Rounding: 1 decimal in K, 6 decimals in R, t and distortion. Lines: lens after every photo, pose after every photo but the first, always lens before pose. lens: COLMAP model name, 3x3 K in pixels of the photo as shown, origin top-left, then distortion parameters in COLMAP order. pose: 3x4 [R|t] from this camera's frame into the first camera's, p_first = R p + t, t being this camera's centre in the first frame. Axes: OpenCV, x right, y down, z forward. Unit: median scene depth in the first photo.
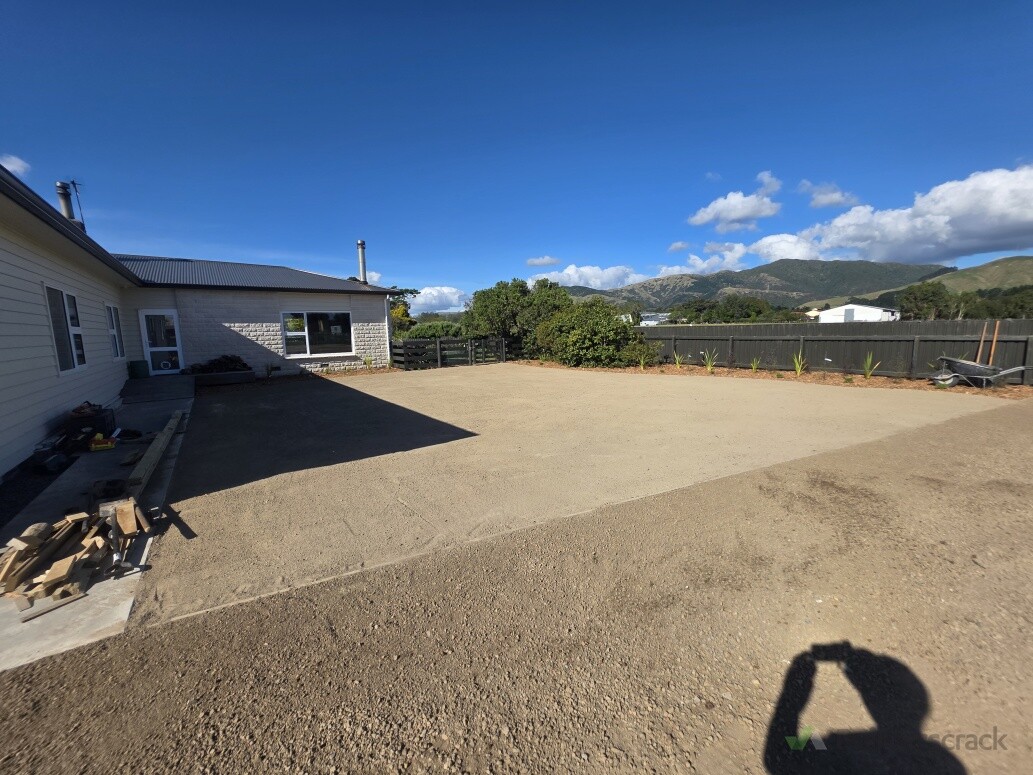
lens RADIAL K [[412.7, 0, 516.5], [0, 412.7, 387.5], [0, 0, 1]] dist [0.003563, -0.000171]
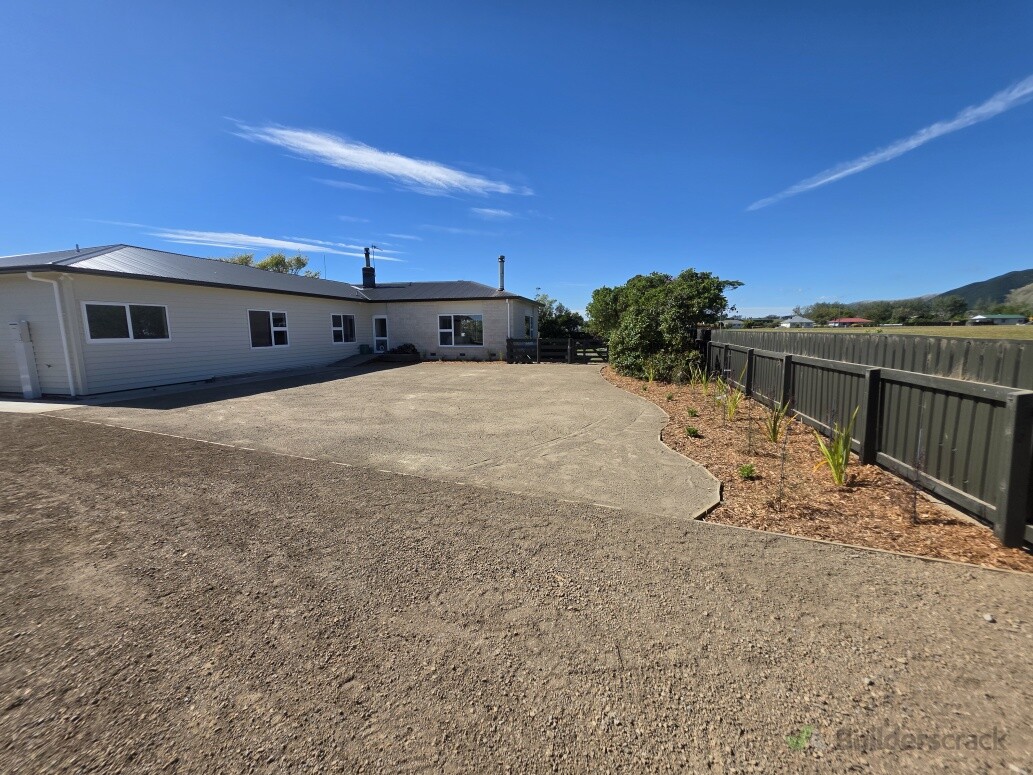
lens RADIAL K [[412.7, 0, 516.5], [0, 412.7, 387.5], [0, 0, 1]] dist [0.003563, -0.000171]
pose [[0.640769, 0.124199, -0.757621, 0.701322], [-0.111714, 0.991408, 0.068041, -0.059855], [0.759562, 0.041038, 0.649139, 0.277378]]
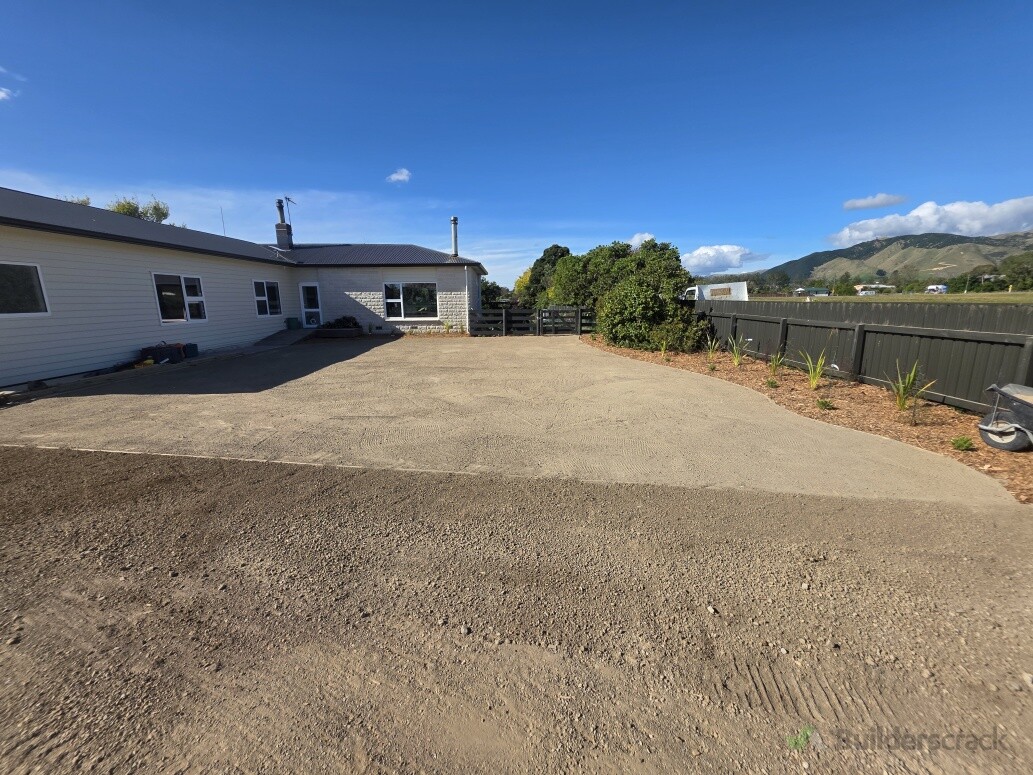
lens RADIAL K [[412.7, 0, 516.5], [0, 412.7, 387.5], [0, 0, 1]] dist [0.003563, -0.000171]
pose [[0.814781, 0.137781, -0.563159, 0.501471], [-0.089671, 0.989611, 0.112380, -0.043838], [0.572792, -0.041066, 0.818671, 0.180436]]
